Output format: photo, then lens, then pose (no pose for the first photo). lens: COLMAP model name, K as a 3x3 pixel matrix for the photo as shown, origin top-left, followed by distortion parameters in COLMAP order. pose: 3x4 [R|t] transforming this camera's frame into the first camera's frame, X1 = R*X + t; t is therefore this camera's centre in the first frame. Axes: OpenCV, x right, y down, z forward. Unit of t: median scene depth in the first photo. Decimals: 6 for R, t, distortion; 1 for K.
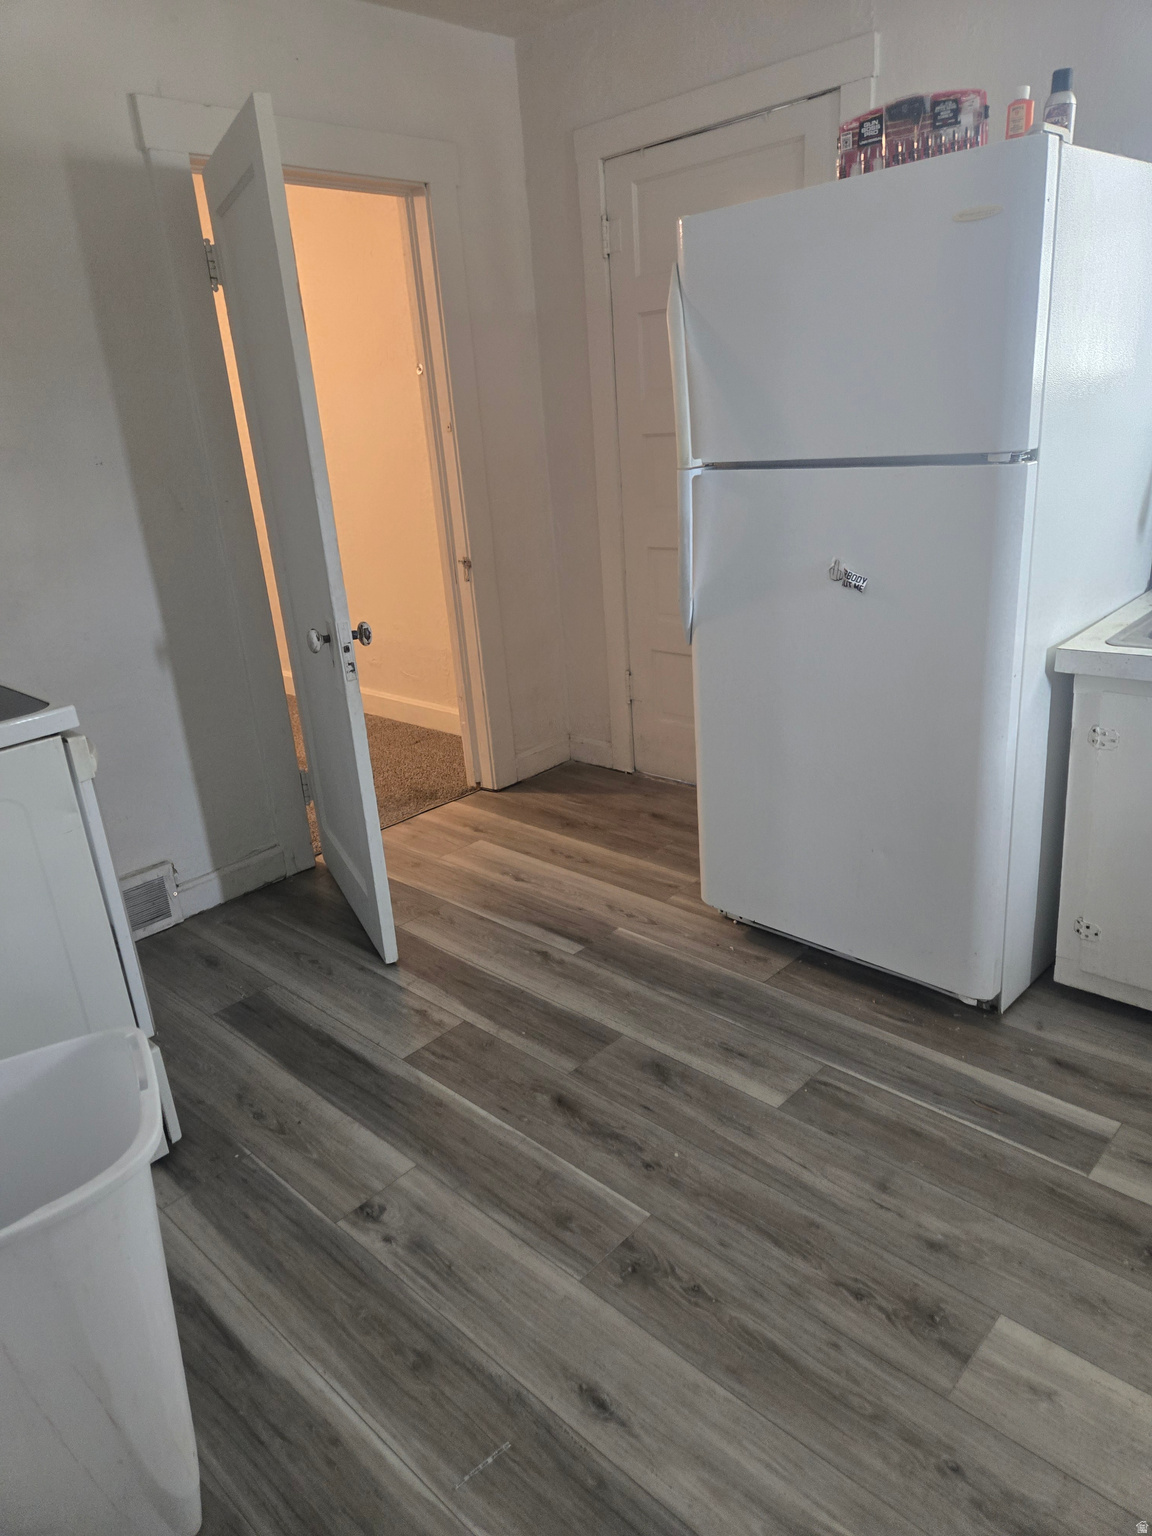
lens RADIAL K [[1020.6, 0, 573.2], [0, 1020.6, 756.1], [0, 0, 1]] dist [0.078214, -0.067916]
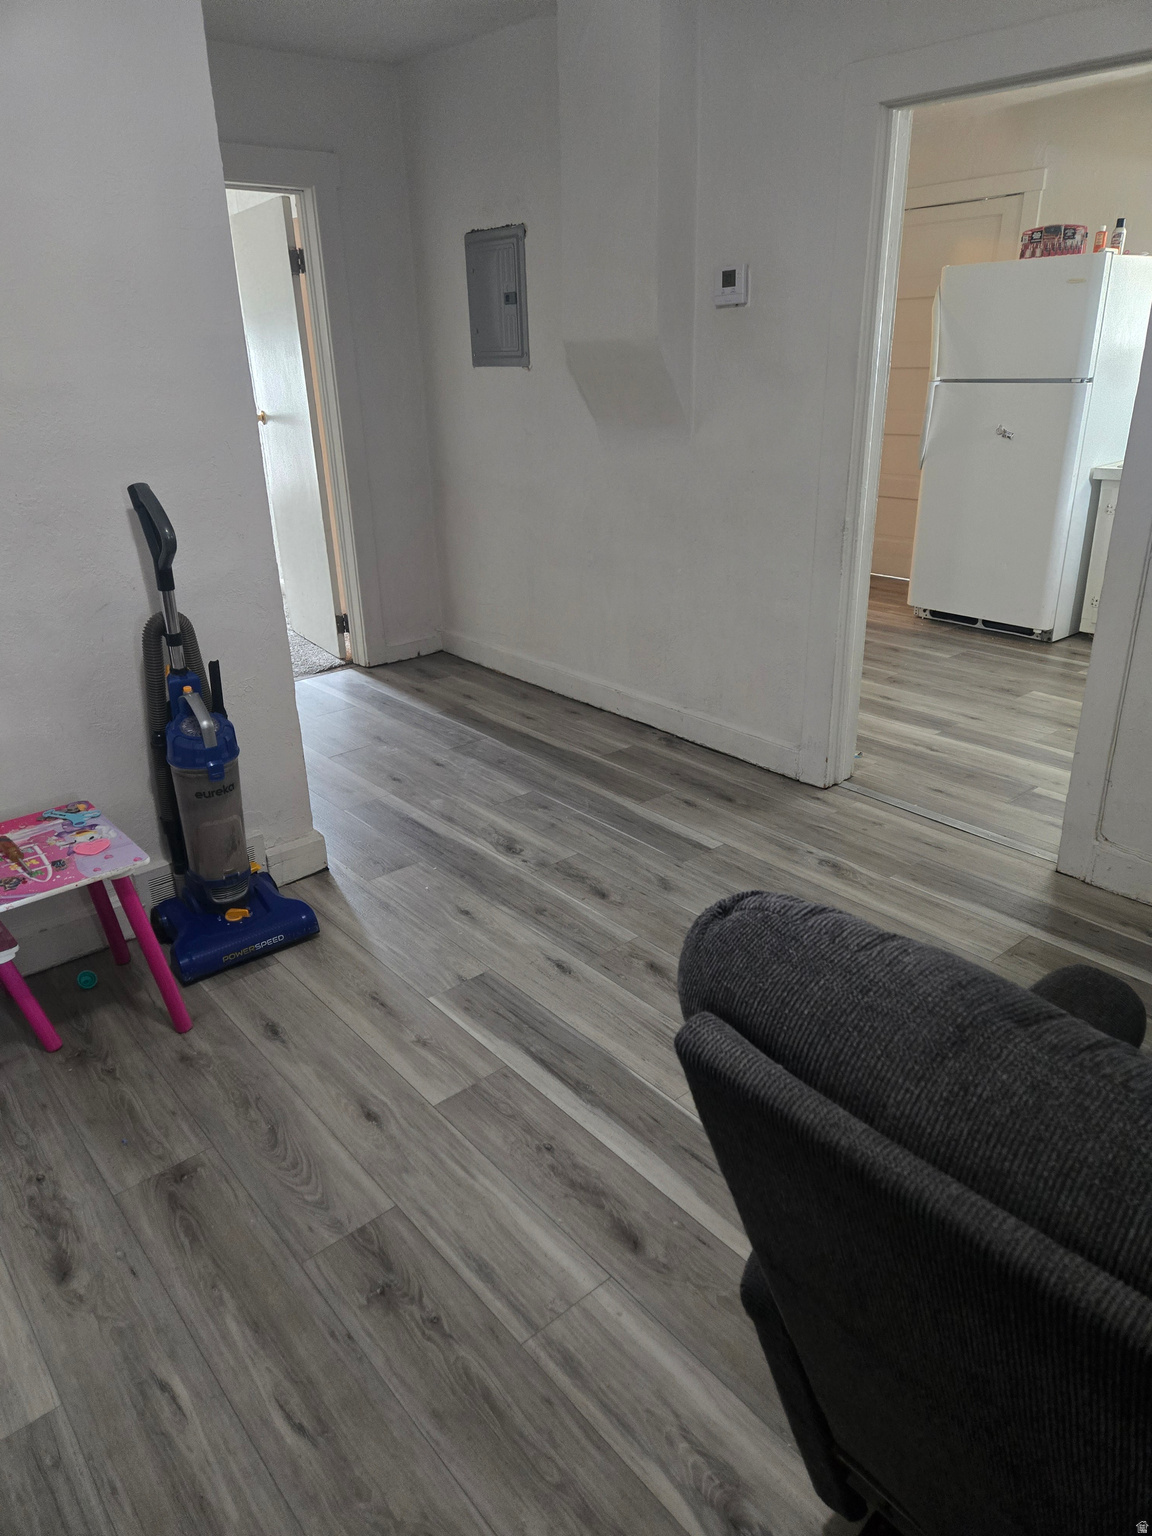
lens RADIAL K [[1020.6, 0, 576.6], [0, 1020.6, 762.8], [0, 0, 1]] dist [0.078214, -0.067916]
pose [[0.992834, 0.087366, -0.081531, -0.433473], [-0.082674, 0.994813, 0.059260, 0.507660], [0.086285, -0.052095, 0.994908, -1.437713]]
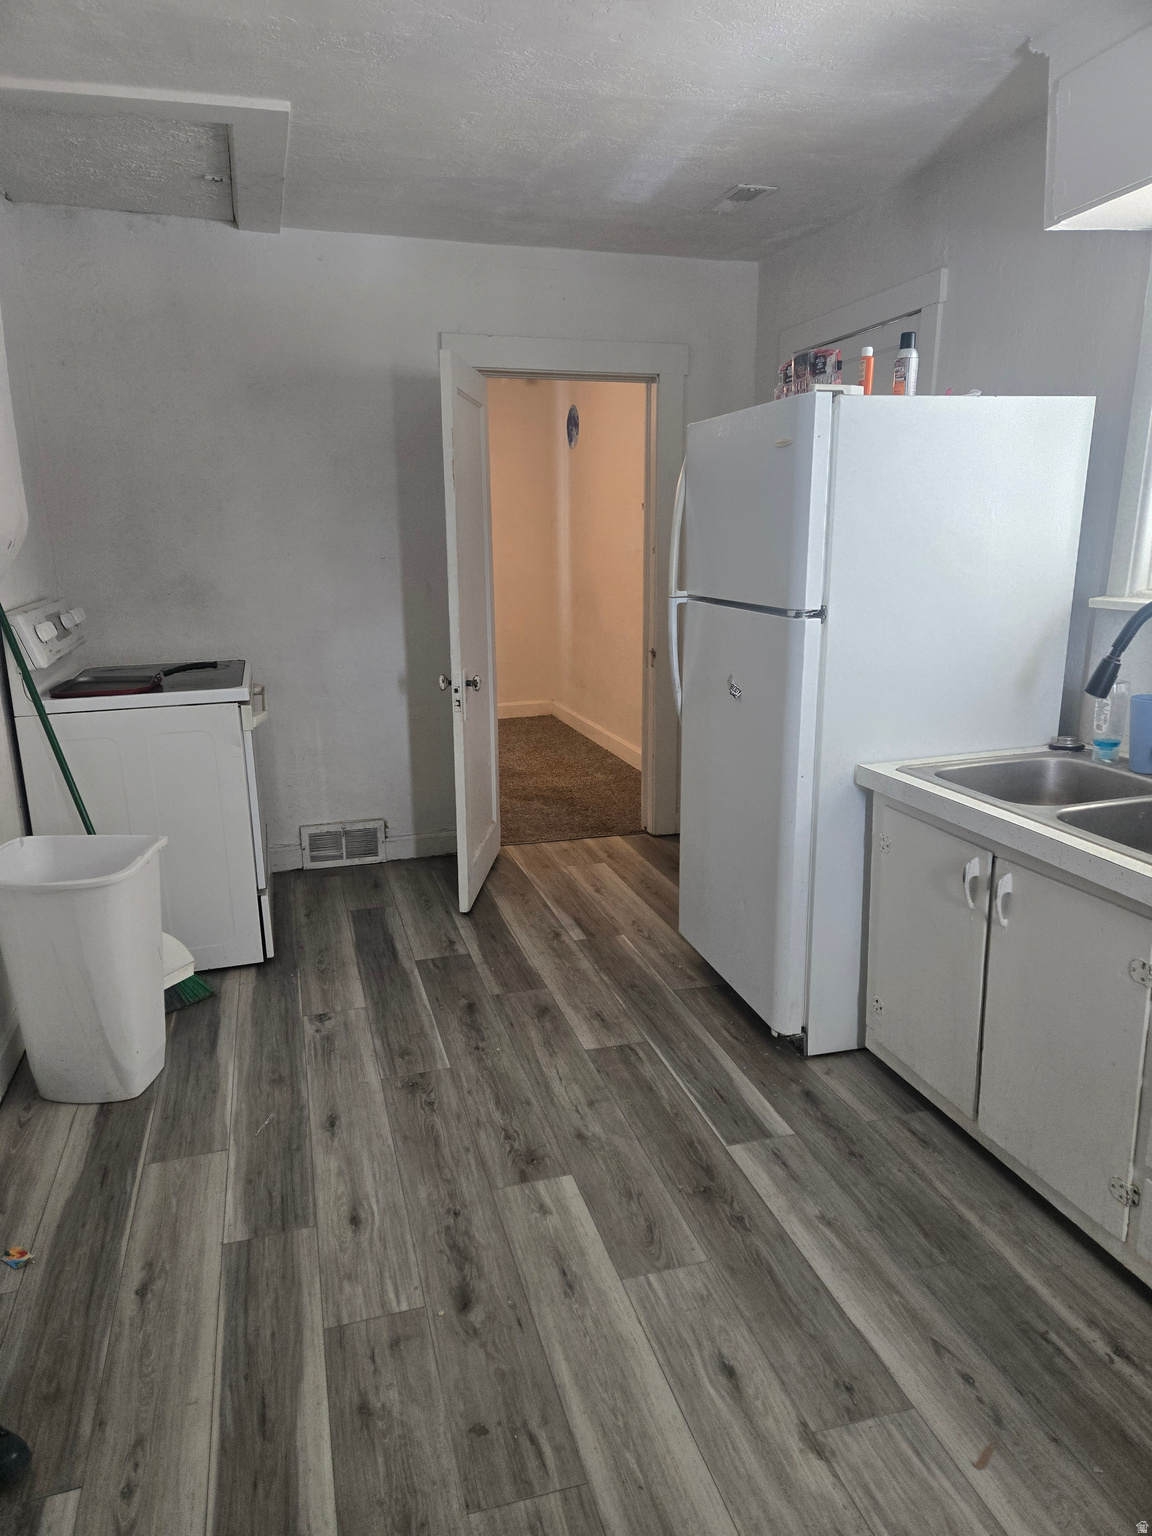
lens RADIAL K [[1020.6, 0, 575.4], [0, 1020.6, 779.3], [0, 0, 1]] dist [0.078214, -0.067916]
pose [[0.862237, 0.186371, -0.470971, 0.763848], [-0.217017, 0.976105, -0.011046, 0.002028], [0.457659, 0.111733, 0.882079, -0.268513]]
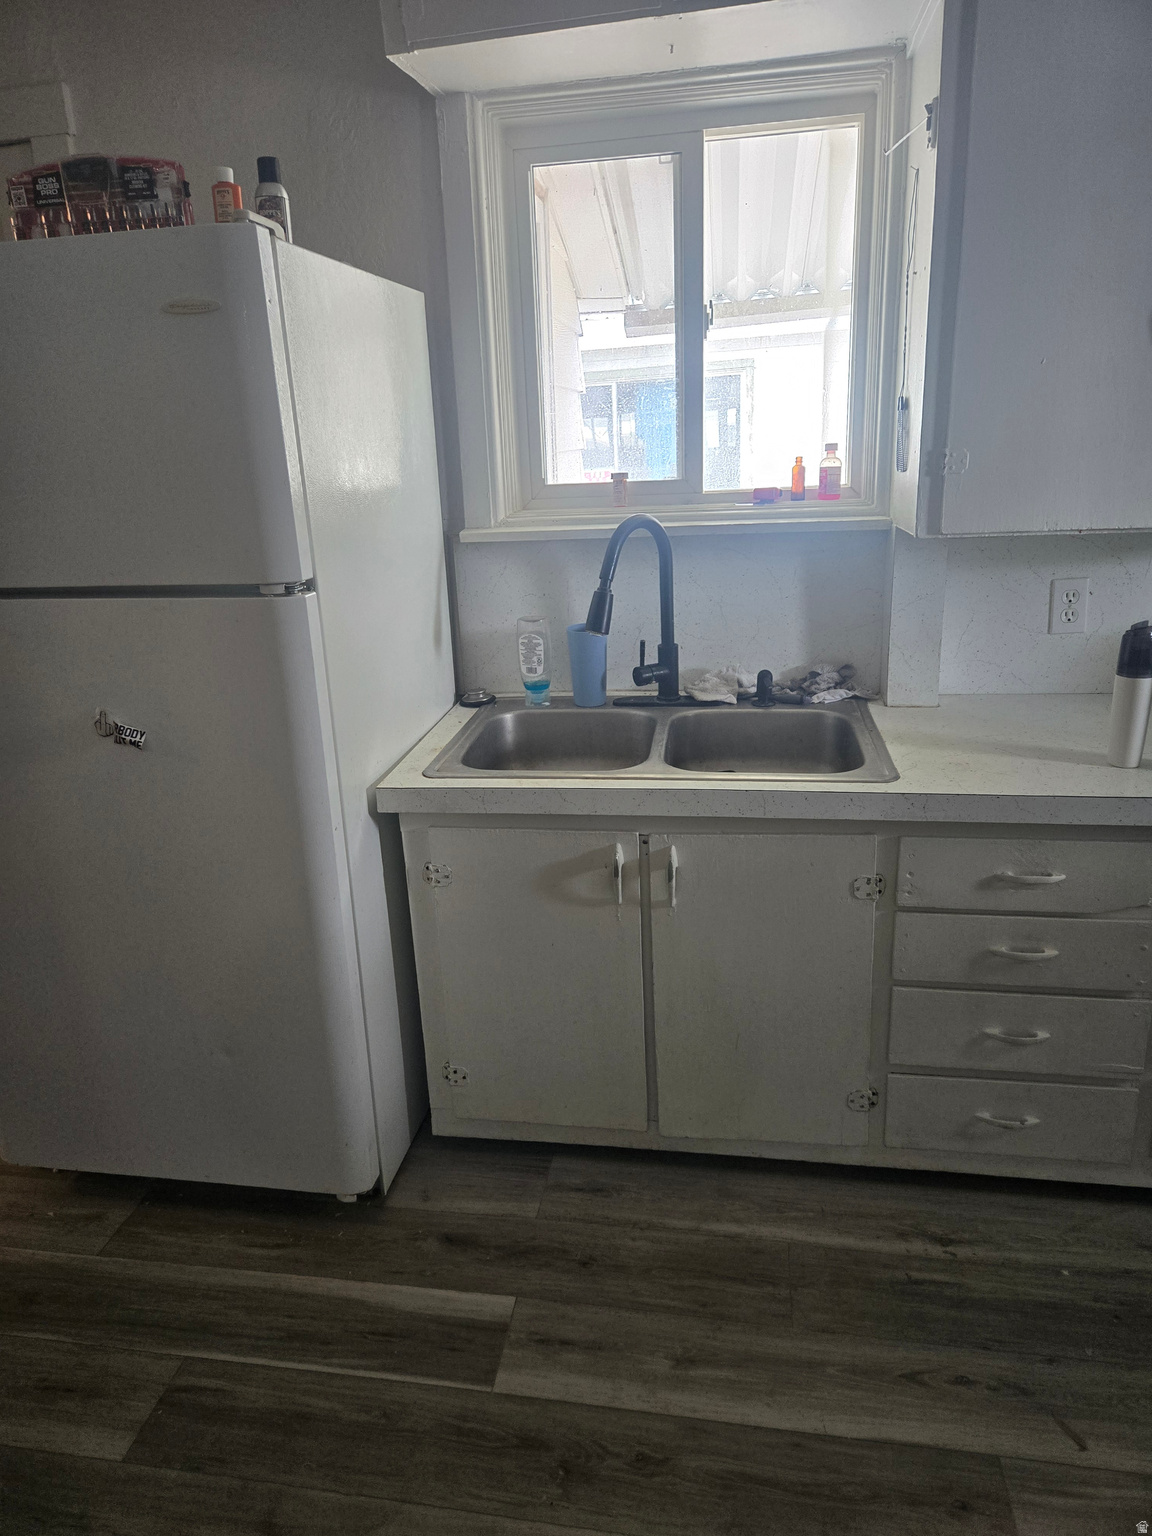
lens RADIAL K [[1020.6, 0, 561.1], [0, 1020.6, 761.5], [0, 0, 1]] dist [0.078214, -0.067916]
pose [[0.829458, -0.128102, 0.543681, 0.116580], [0.162991, 0.986494, -0.016226, -0.085866], [-0.534260, 0.102074, 0.839135, 0.156650]]
